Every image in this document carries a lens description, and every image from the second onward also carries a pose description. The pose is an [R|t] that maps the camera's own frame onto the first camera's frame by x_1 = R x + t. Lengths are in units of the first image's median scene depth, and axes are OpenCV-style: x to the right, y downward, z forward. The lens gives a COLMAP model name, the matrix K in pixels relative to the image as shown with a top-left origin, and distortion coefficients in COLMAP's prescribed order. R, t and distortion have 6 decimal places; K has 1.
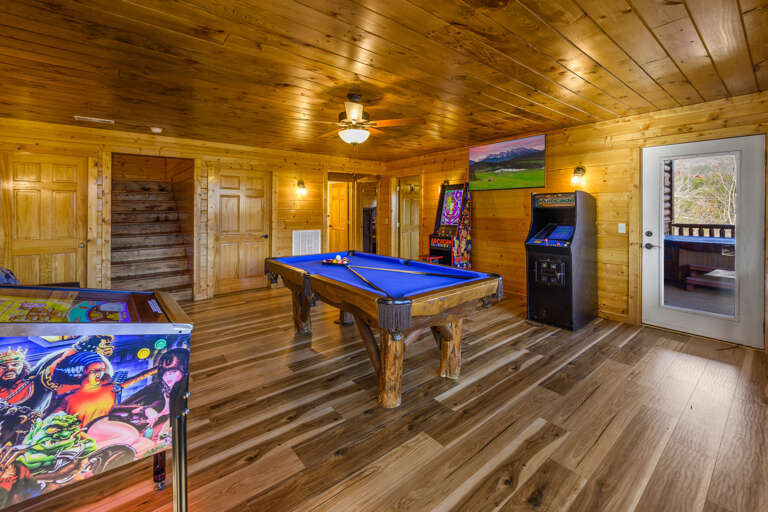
lens RADIAL K [[331.0, 0, 383.1], [0, 331.0, 255.2], [0, 0, 1]] dist [0.001059, 0.000183]
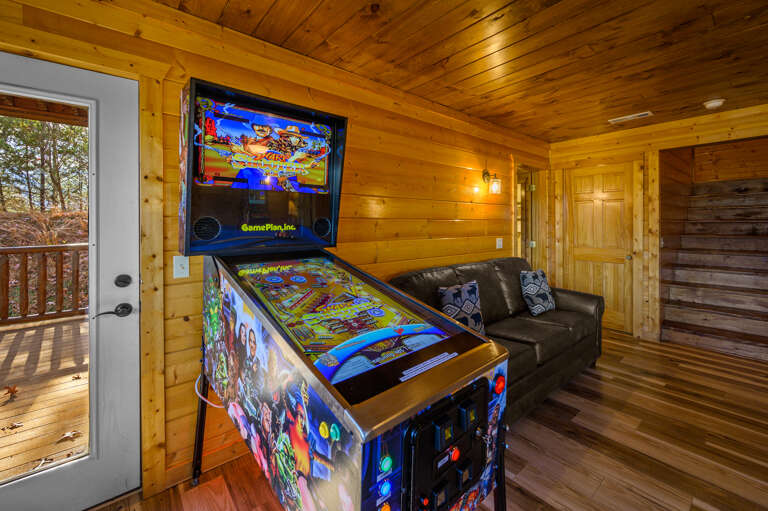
lens RADIAL K [[319.7, 0, 384.0], [0, 319.7, 220.2], [0, 0, 1]] dist [0.003488, 0.000140]
pose [[0.007618, -0.002544, -0.999968, -0.018268], [-0.128959, 0.991644, -0.003505, -0.040039], [0.991621, 0.128981, 0.007226, 0.297574]]
